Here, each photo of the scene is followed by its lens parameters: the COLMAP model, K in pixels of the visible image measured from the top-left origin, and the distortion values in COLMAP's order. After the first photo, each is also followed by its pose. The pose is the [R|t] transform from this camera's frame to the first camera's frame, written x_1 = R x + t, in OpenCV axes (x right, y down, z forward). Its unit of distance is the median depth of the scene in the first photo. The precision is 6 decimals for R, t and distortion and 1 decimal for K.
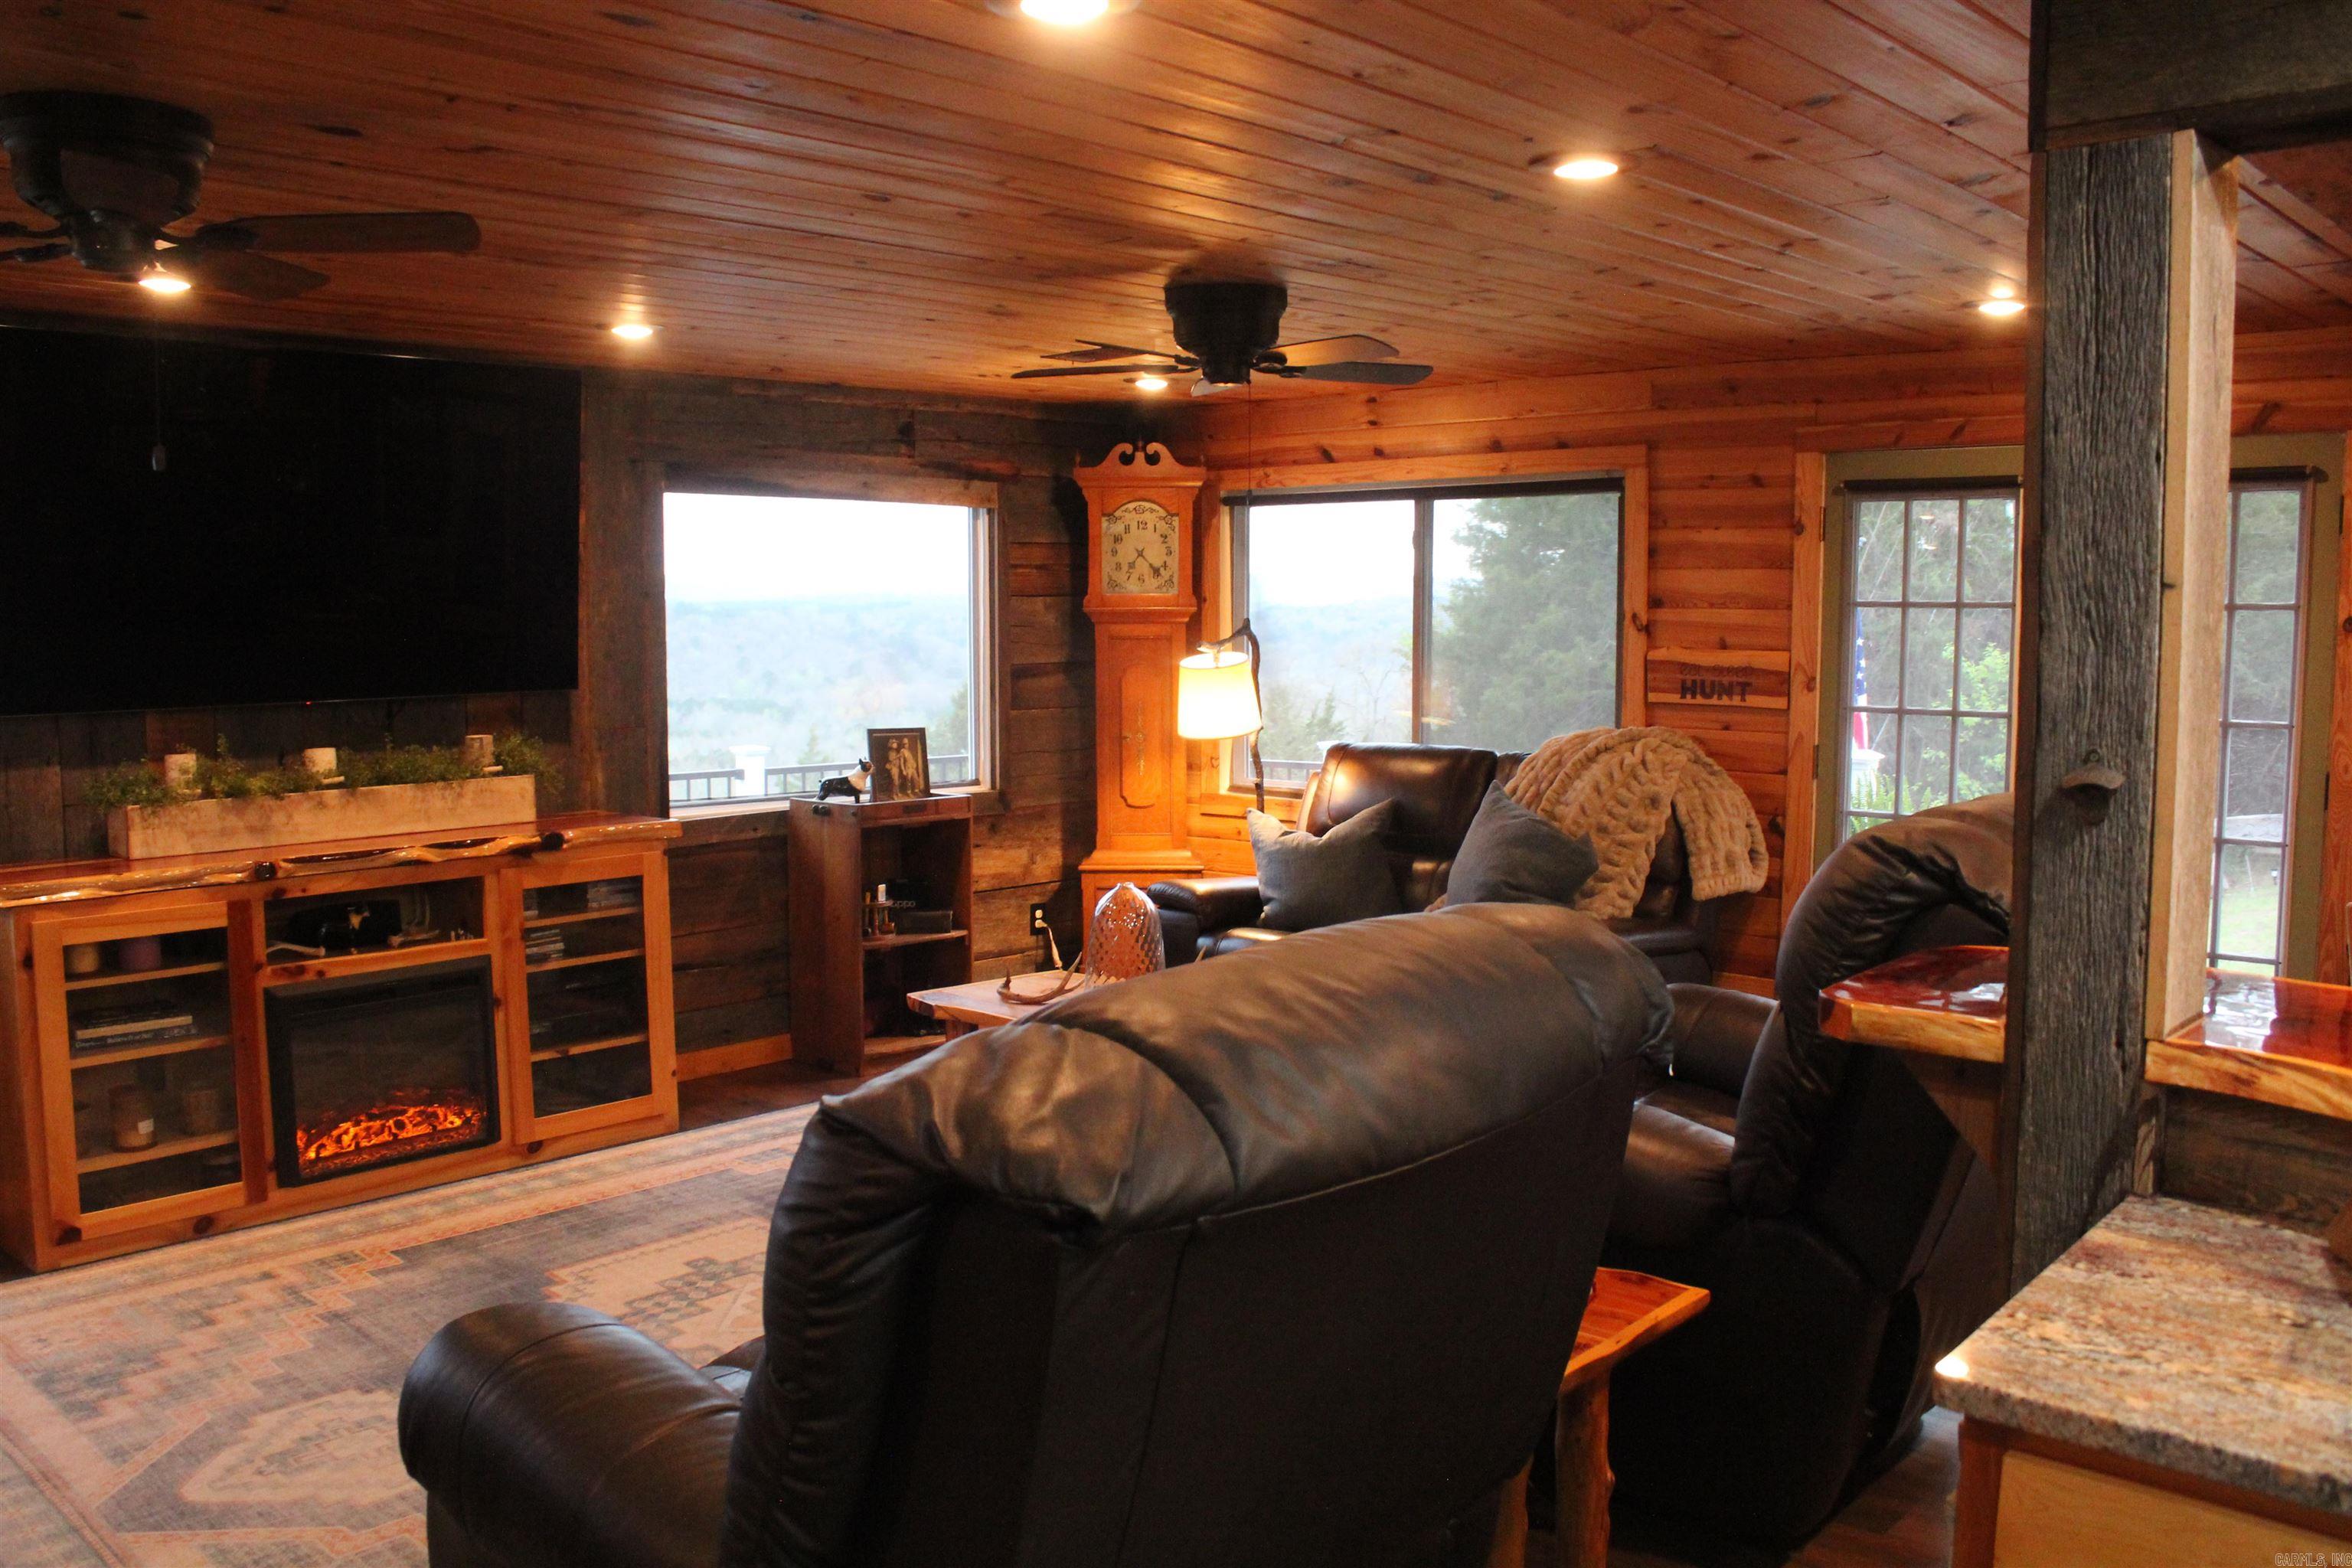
lens RADIAL K [[1950.6, 0, 1182.7], [0, 1950.6, 796.5], [0, 0, 1]] dist [-0.166763, 0.146370]
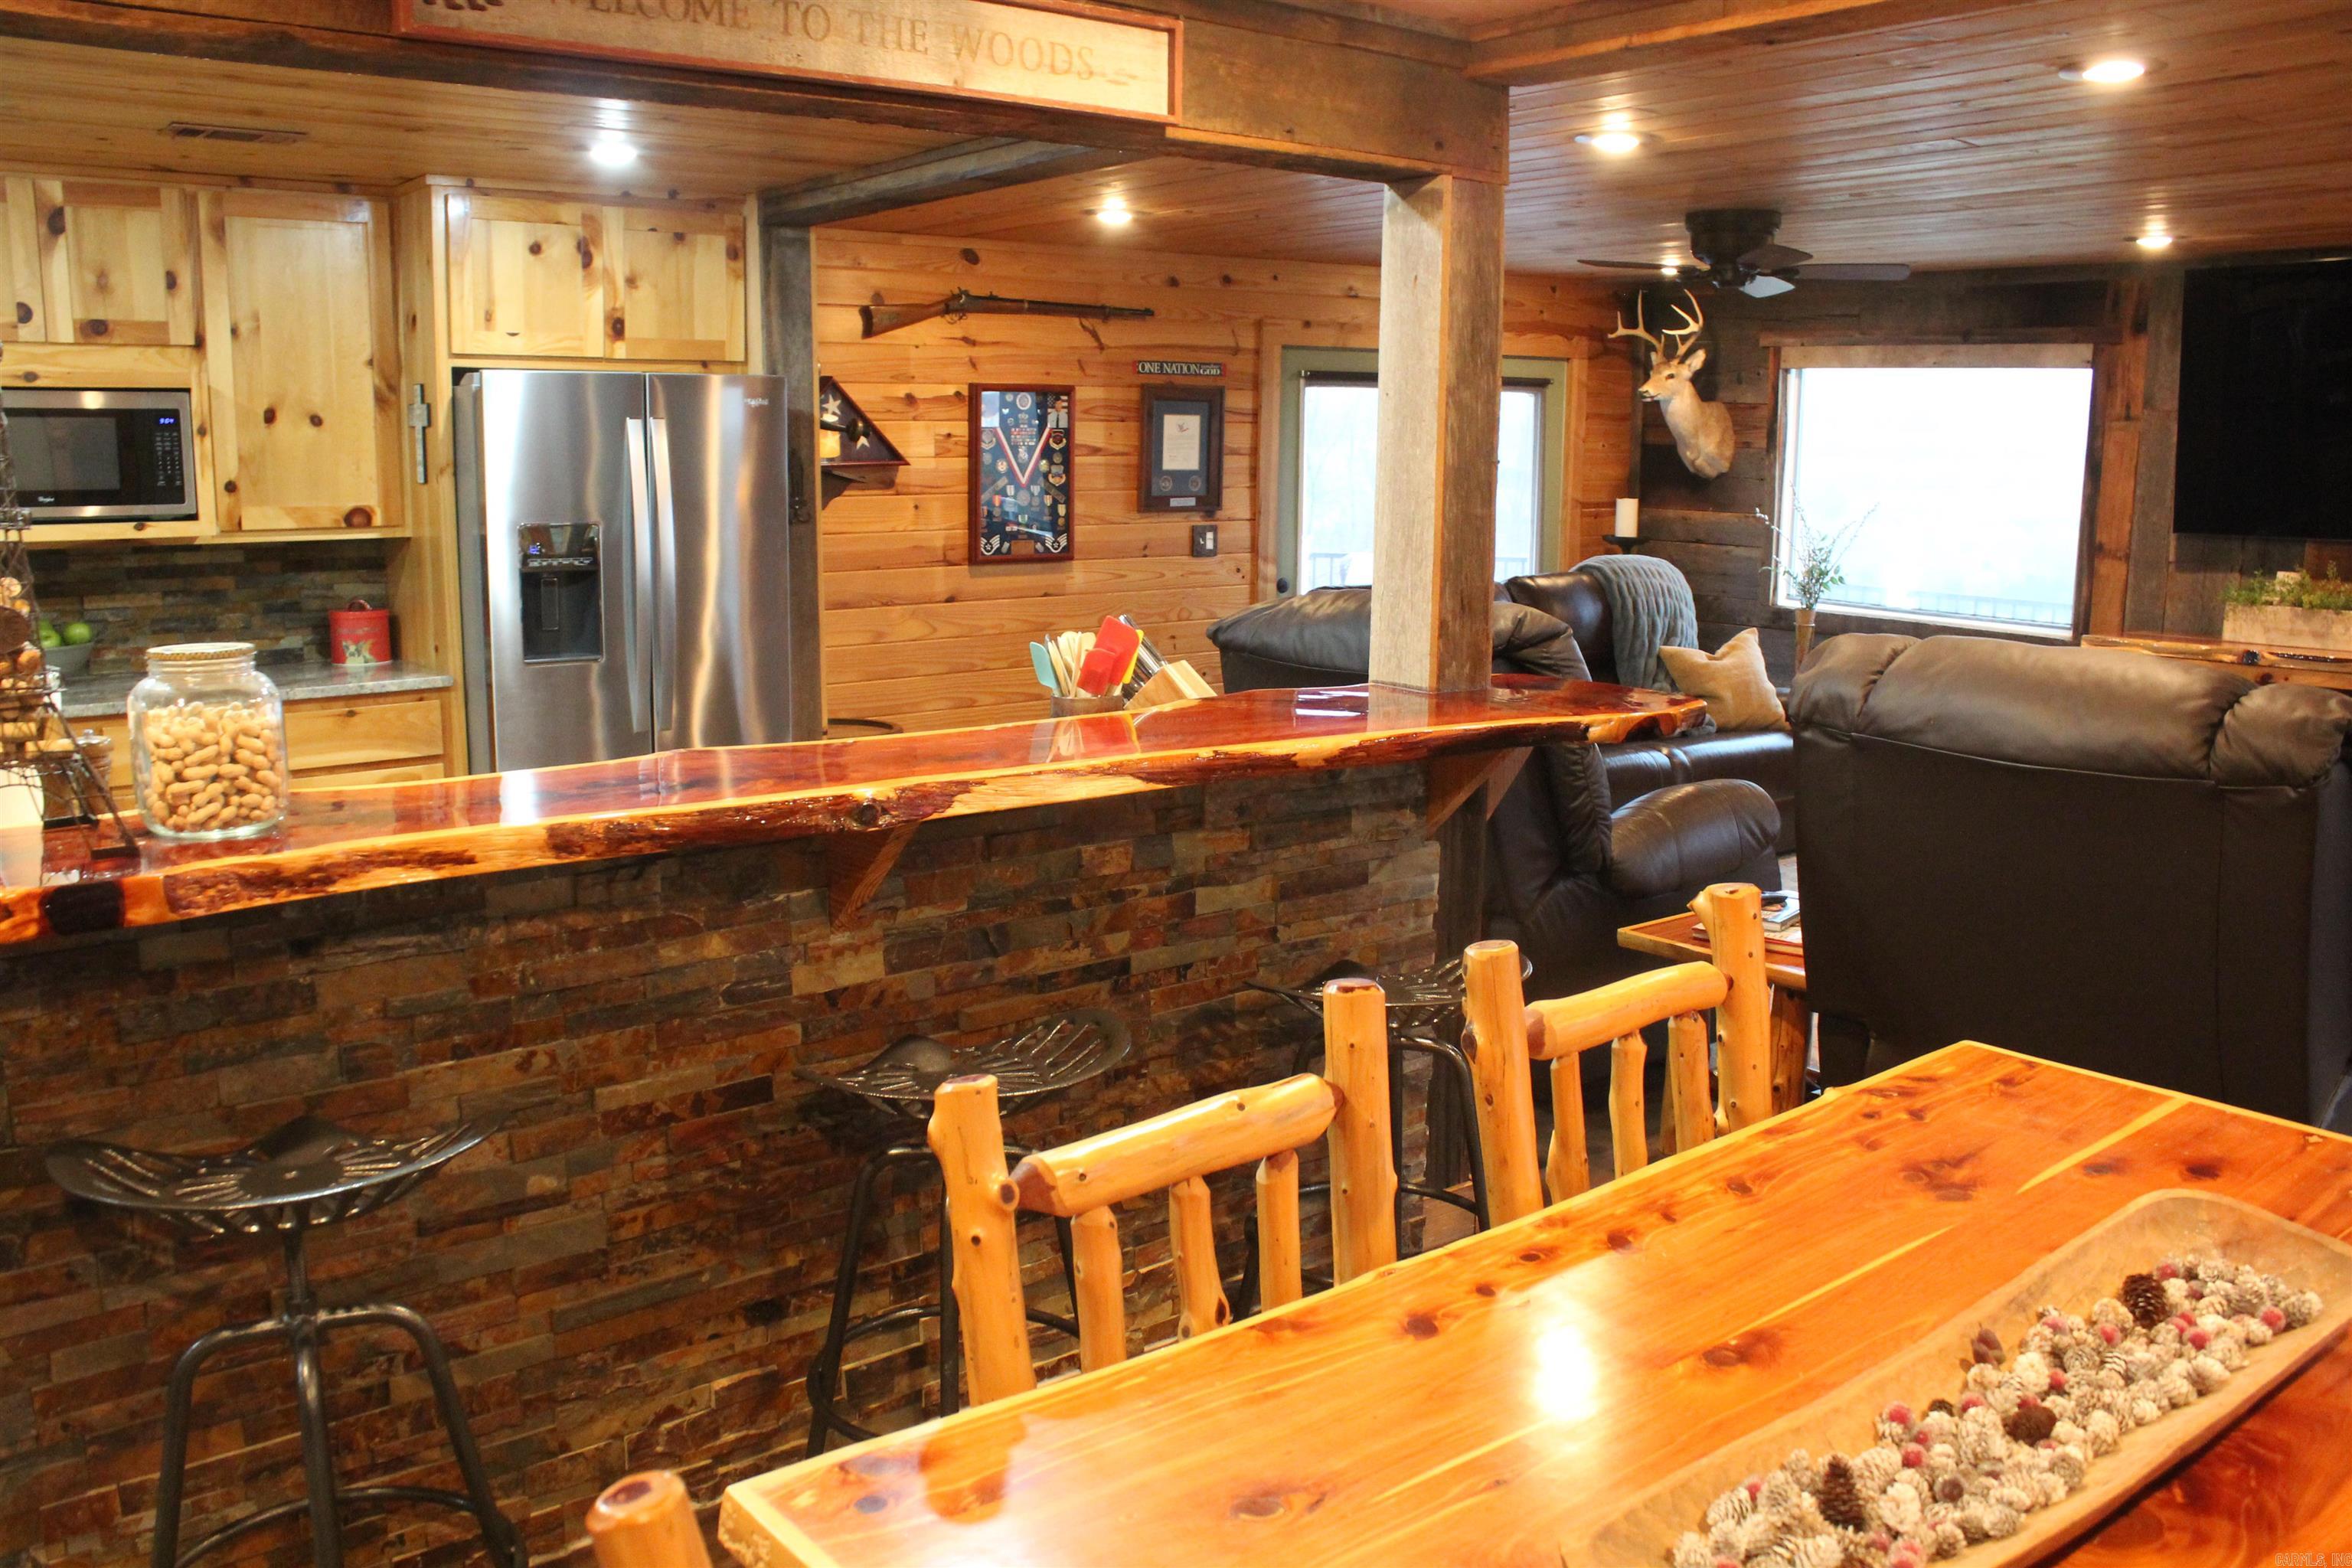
lens RADIAL K [[1950.6, 0, 1157.0], [0, 1950.6, 787.7], [0, 0, 1]] dist [-0.166763, 0.146370]
pose [[-0.177389, 0.170839, -0.969199, 0.841324], [-0.104191, 0.976023, 0.191111, -0.038596], [0.978610, 0.134883, -0.155336, 0.387470]]
